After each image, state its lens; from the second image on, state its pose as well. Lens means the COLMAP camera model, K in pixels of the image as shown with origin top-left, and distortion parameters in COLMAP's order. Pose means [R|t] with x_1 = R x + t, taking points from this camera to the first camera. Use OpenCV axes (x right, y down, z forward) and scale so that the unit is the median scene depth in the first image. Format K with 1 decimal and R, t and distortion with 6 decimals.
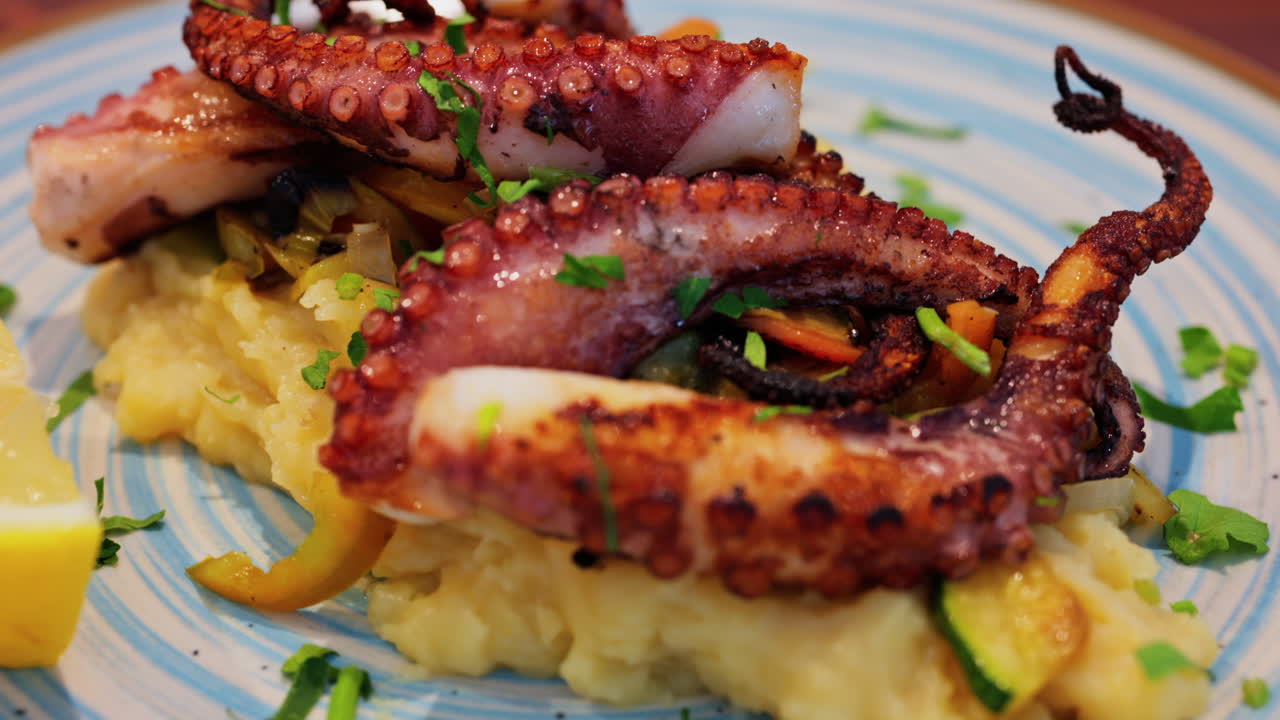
lens RADIAL K [[2219.8, 0, 640.0], [0, 2219.8, 360.0], [0, 0, 1]] dist [-0.028858, -0.004570]
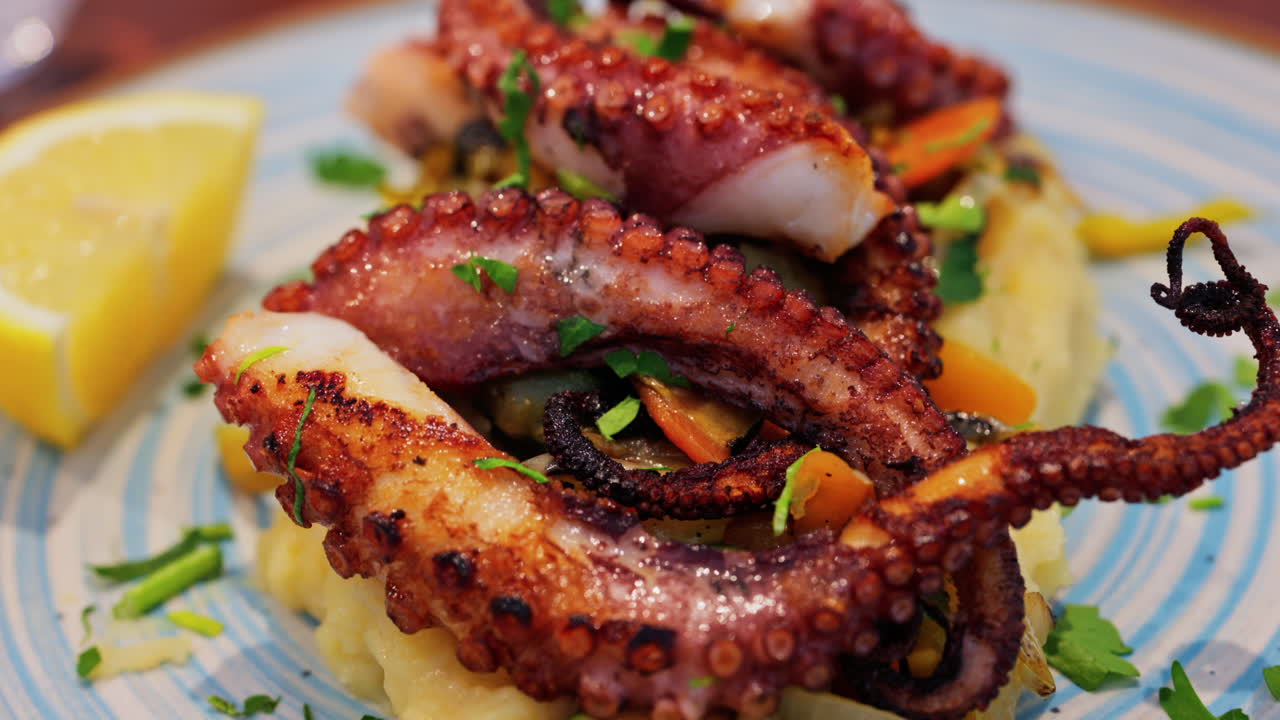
lens RADIAL K [[2219.8, 0, 640.0], [0, 2219.8, 360.0], [0, 0, 1]] dist [-0.028858, -0.004570]
pose [[0.720723, 0.337063, -0.605761, 0.602330], [-0.340260, 0.933334, 0.114499, -0.132969], [0.603971, 0.123594, 0.787365, 0.261141]]
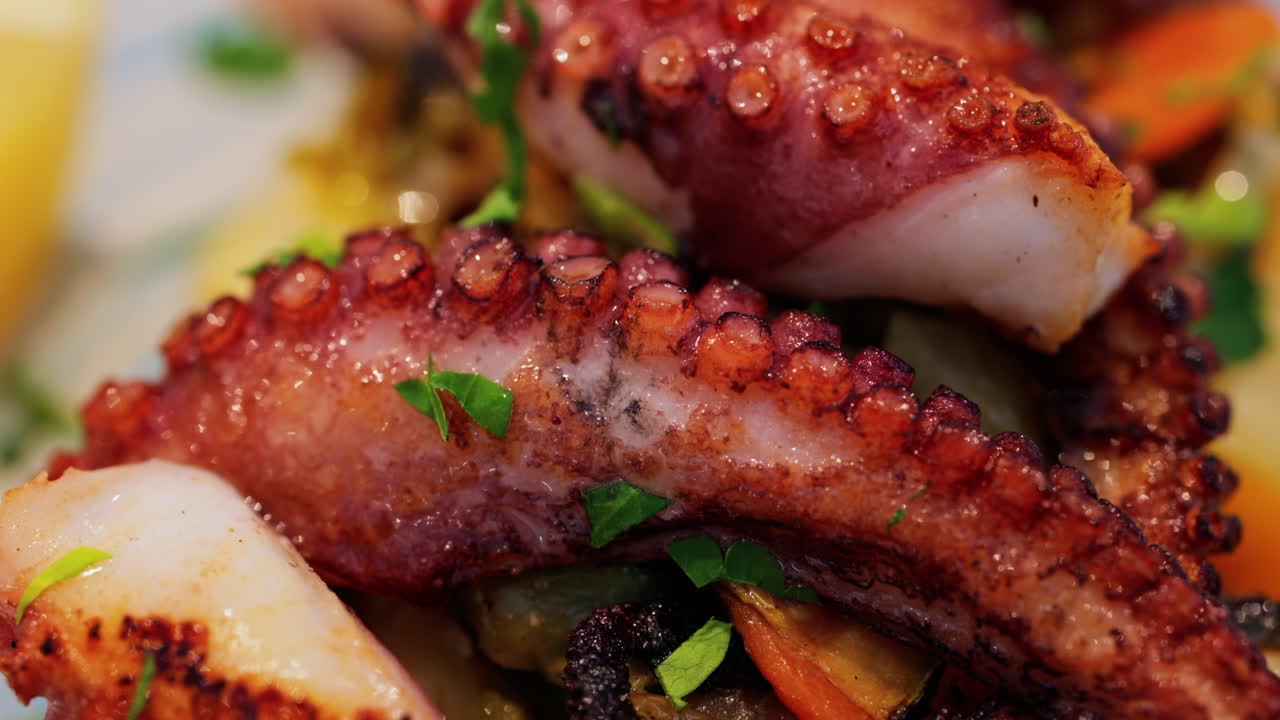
lens RADIAL K [[2219.8, 0, 640.0], [0, 2219.8, 360.0], [0, 0, 1]] dist [-0.028858, -0.004570]
pose [[0.733062, 0.416429, -0.537779, 0.292522], [-0.329660, 0.909120, 0.254608, -0.196071], [0.594932, -0.009359, 0.803722, 0.551221]]
